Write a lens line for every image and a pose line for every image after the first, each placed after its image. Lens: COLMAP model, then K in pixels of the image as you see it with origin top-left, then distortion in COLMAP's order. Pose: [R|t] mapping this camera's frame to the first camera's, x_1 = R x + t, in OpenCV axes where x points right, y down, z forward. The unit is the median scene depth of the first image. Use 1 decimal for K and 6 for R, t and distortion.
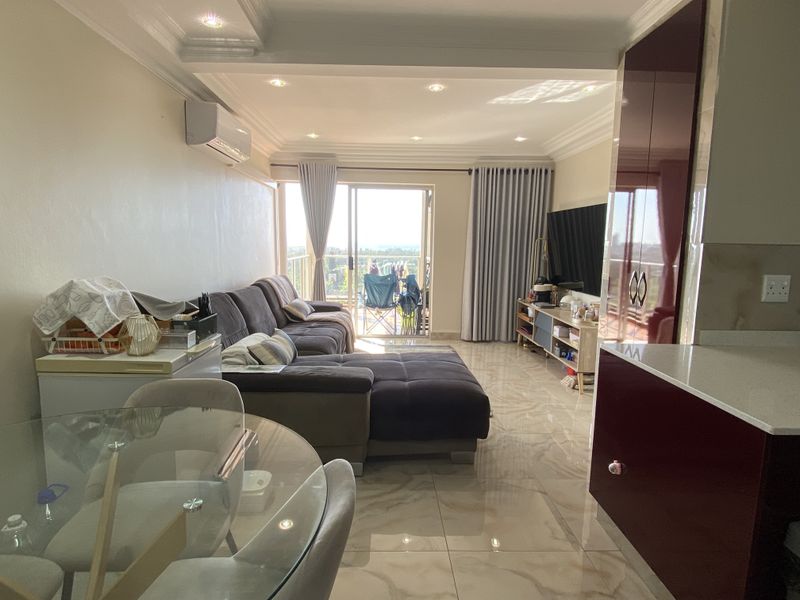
lens RADIAL K [[446.4, 0, 398.8], [0, 446.4, 296.4], [0, 0, 1]] dist [0.065764, -0.069479]
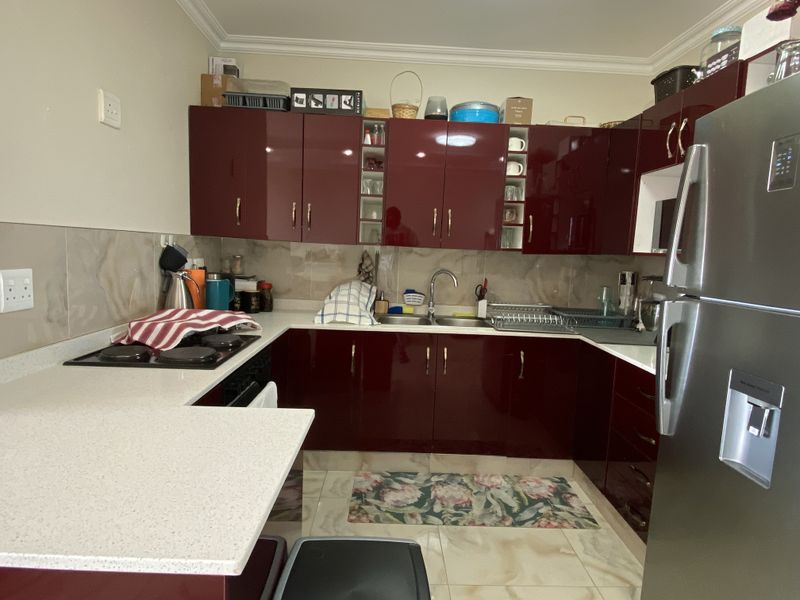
lens RADIAL K [[446.4, 0, 398.8], [0, 446.4, 296.4], [0, 0, 1]] dist [0.065764, -0.069479]
pose [[0.010712, -0.117650, 0.992997, 0.073760], [0.085897, 0.989492, 0.116308, -0.014525], [-0.996246, 0.084050, 0.020705, 0.169855]]
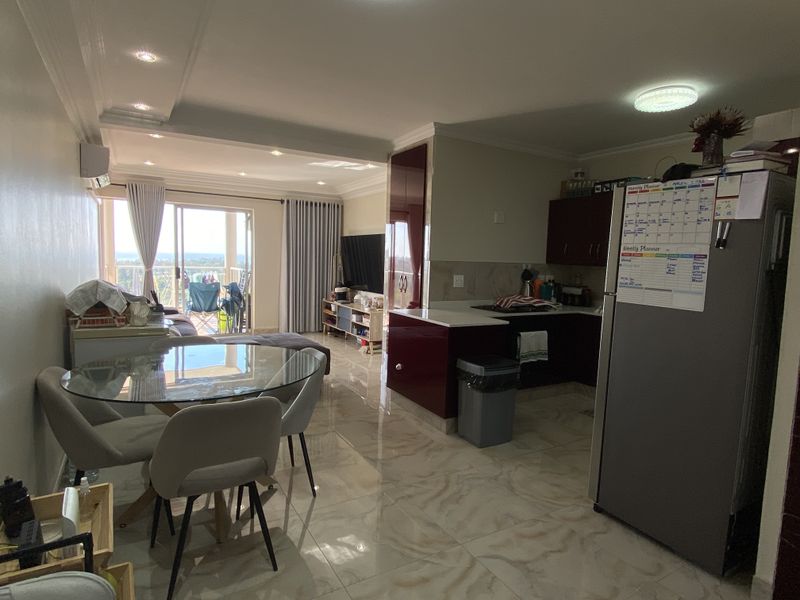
lens RADIAL K [[446.4, 0, 398.8], [0, 446.4, 296.4], [0, 0, 1]] dist [0.065764, -0.069479]
pose [[0.878353, -0.030054, 0.477067, -0.186946], [0.042608, 0.998971, -0.015516, 0.030765], [-0.476110, 0.033955, 0.878730, -0.310347]]
